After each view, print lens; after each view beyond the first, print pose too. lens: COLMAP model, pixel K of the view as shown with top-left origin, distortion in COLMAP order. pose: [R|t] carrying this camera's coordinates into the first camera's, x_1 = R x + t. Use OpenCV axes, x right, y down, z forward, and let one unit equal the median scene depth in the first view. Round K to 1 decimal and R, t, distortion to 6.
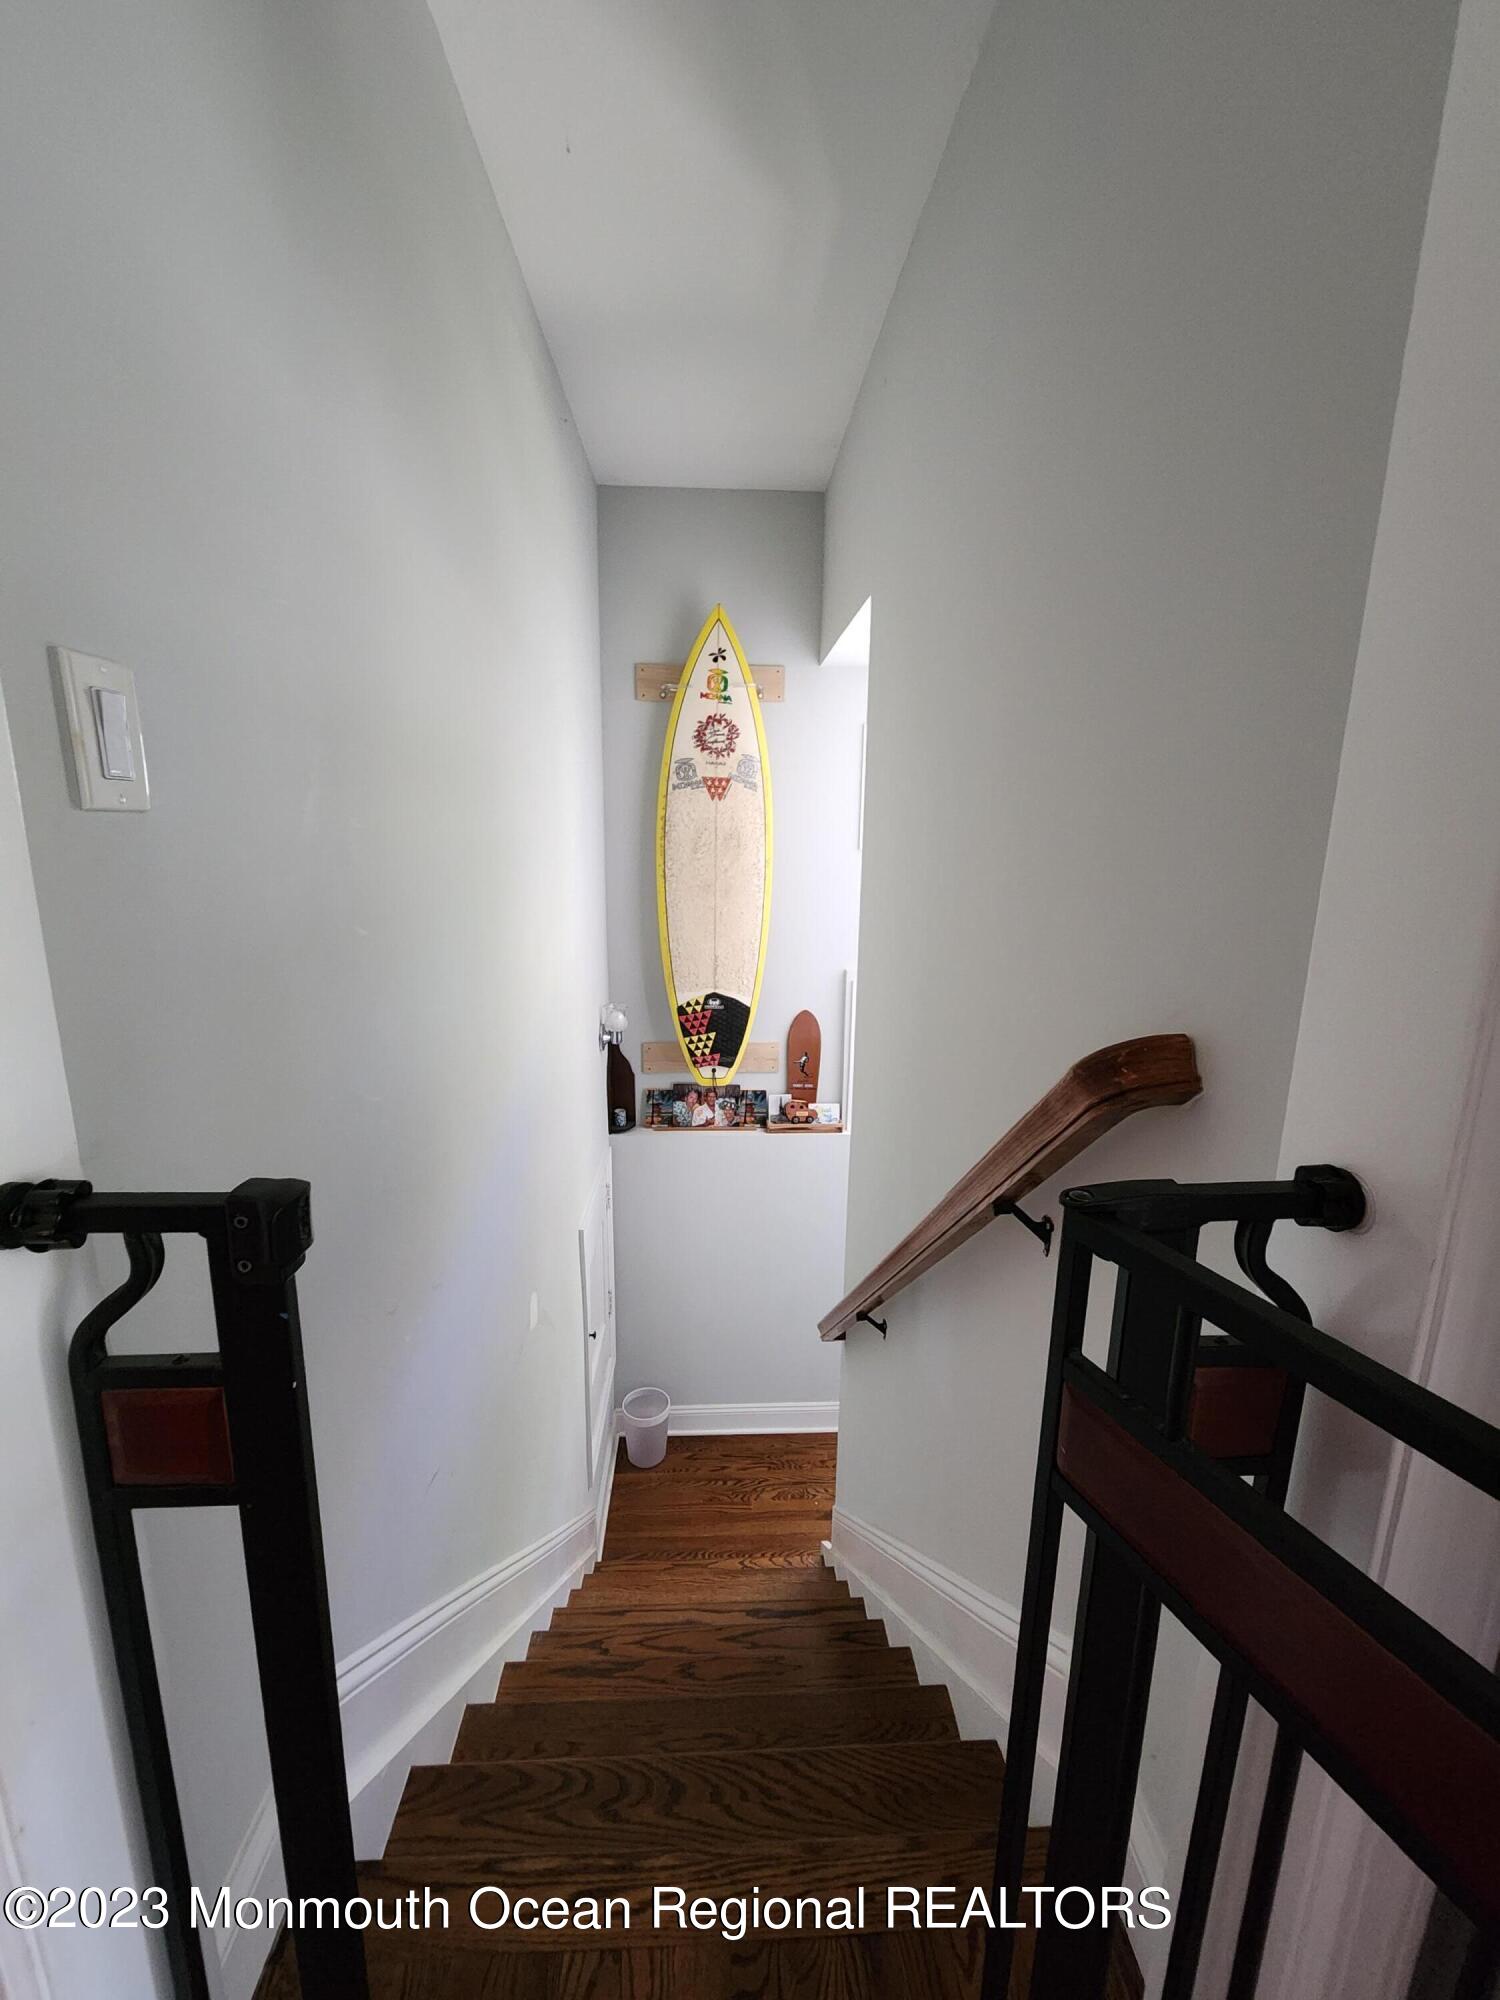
lens RADIAL K [[829.1, 0, 750.0], [0, 829.1, 1000.0], [0, 0, 1]] dist [-0.001839, 0.000075]
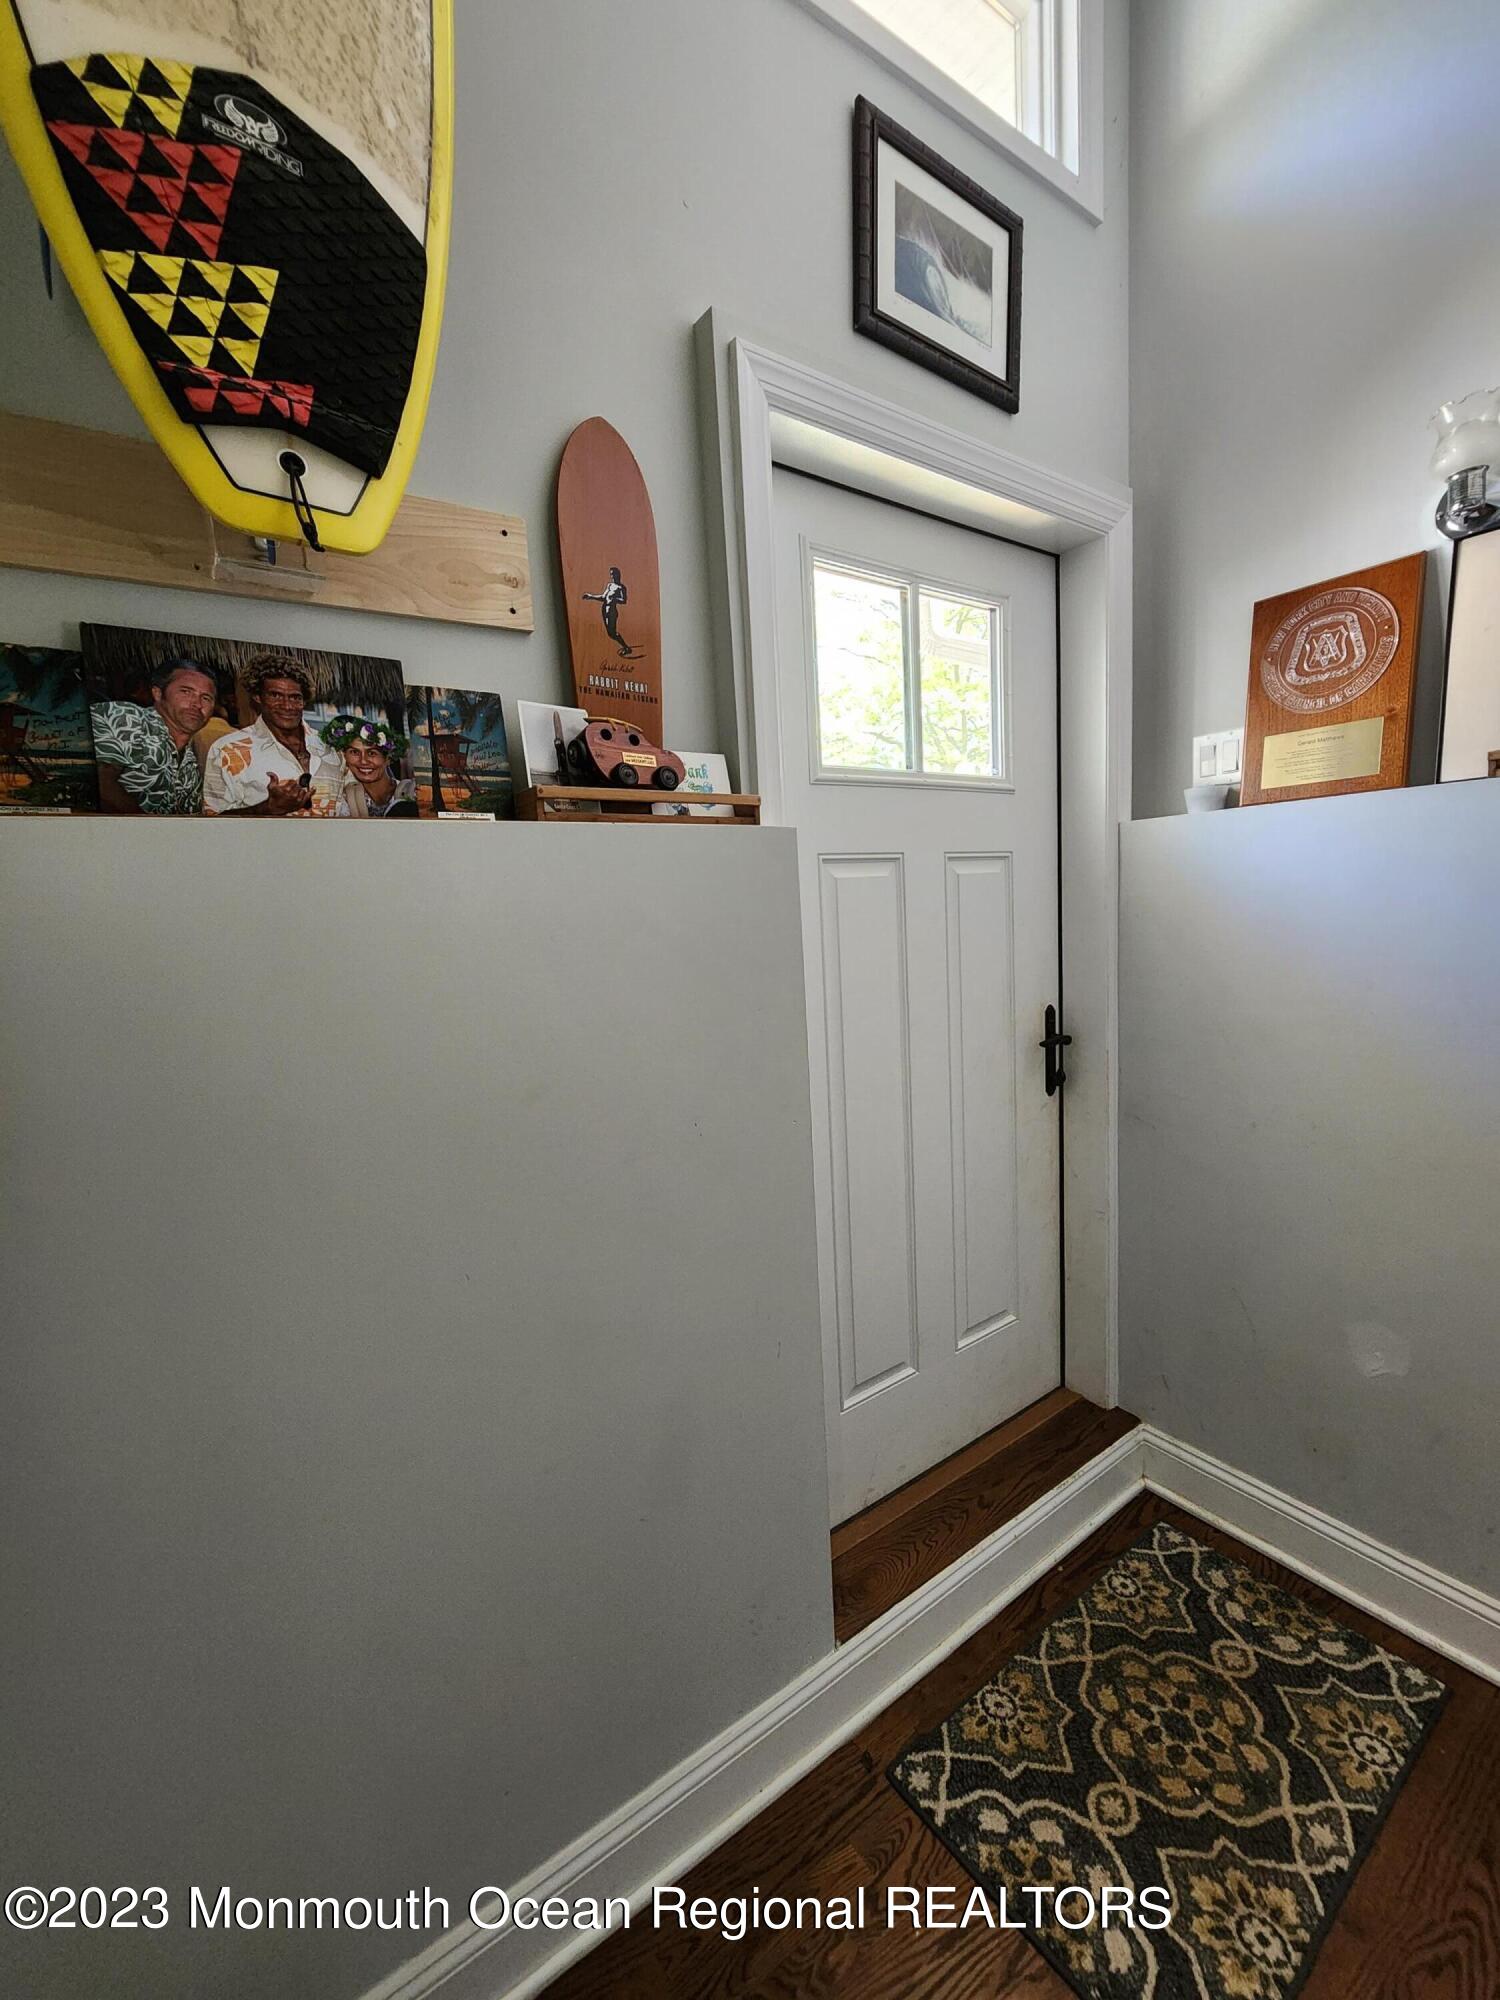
lens RADIAL K [[829.1, 0, 750.0], [0, 829.1, 1000.0], [0, 0, 1]] dist [-0.001839, 0.000075]
pose [[0.843116, -0.121940, 0.523723, -0.072943], [0.169375, 0.984595, -0.043422, 0.252130], [-0.510360, 0.125316, 0.850781, 0.771507]]
